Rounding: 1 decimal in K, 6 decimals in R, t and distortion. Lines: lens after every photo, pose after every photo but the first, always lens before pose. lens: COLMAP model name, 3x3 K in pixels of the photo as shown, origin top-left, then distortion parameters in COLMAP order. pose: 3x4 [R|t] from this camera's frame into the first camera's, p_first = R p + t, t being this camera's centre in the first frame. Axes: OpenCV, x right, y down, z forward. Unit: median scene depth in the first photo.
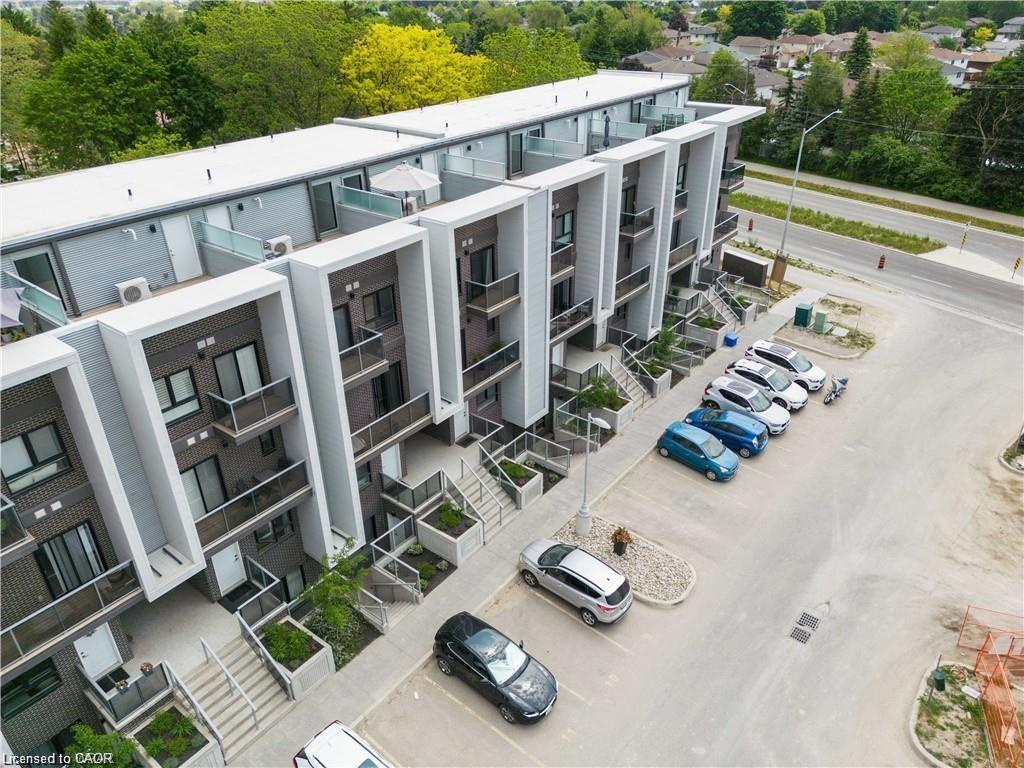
lens RADIAL K [[721.1, 0, 510.6], [0, 721.1, 382.1], [0, 0, 1]] dist [0.034405, -0.032425]
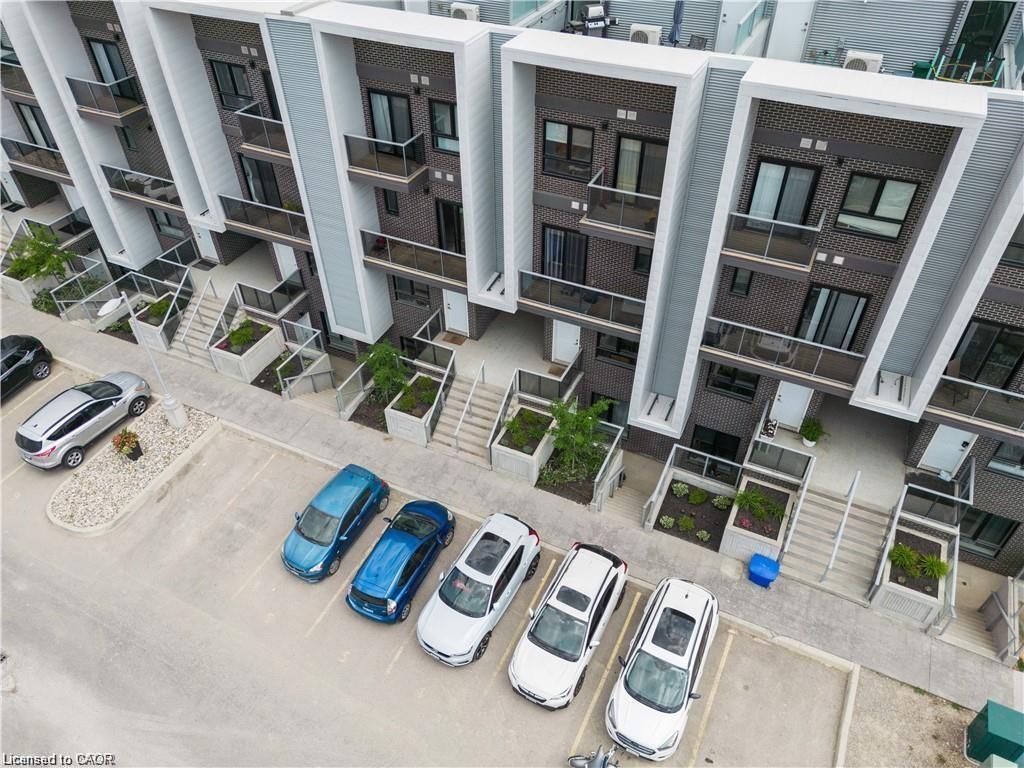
lens RADIAL K [[788.9, 0, 486.2], [0, 788.9, 401.2], [0, 0, 1]] dist [0.037841, -0.002664]
pose [[0.190755, 0.690111, -0.698112, 0.514008], [-0.437299, 0.696446, 0.568975, -0.324506], [0.878853, 0.196748, 0.434635, 0.580646]]
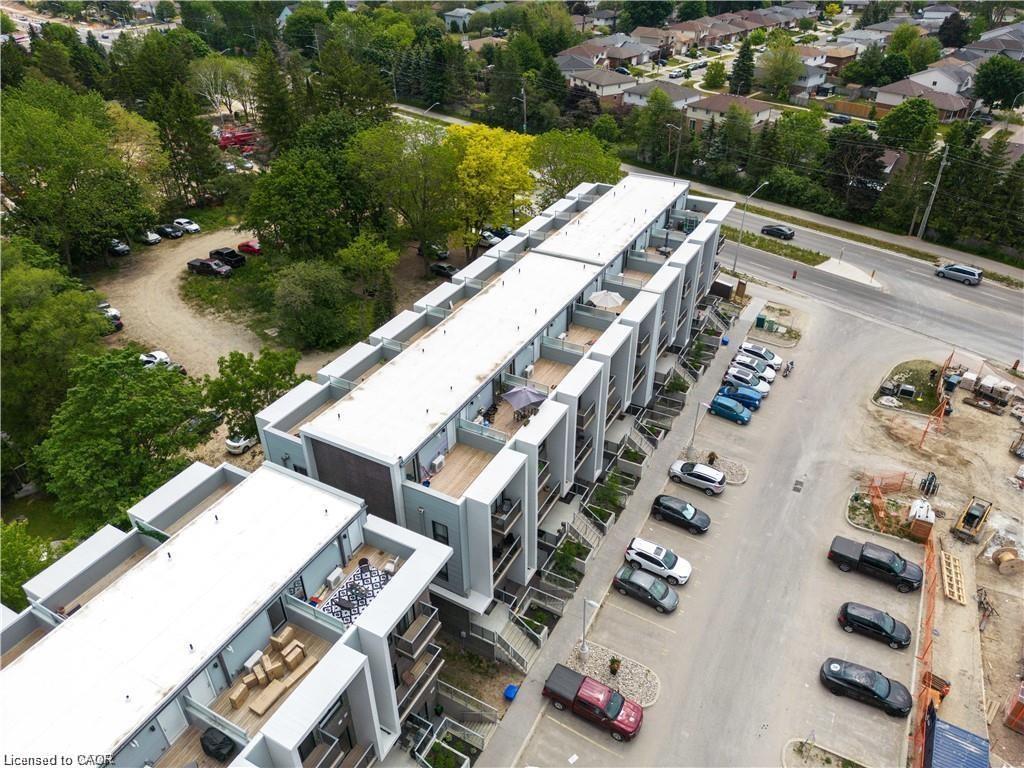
lens RADIAL K [[721.1, 0, 509.9], [0, 721.1, 382.3], [0, 0, 1]] dist [0.034405, -0.032425]
pose [[0.985434, -0.089225, 0.144769, -0.446473], [0.077298, 0.993289, 0.086032, -0.143148], [-0.151474, -0.073588, 0.985718, -0.614776]]
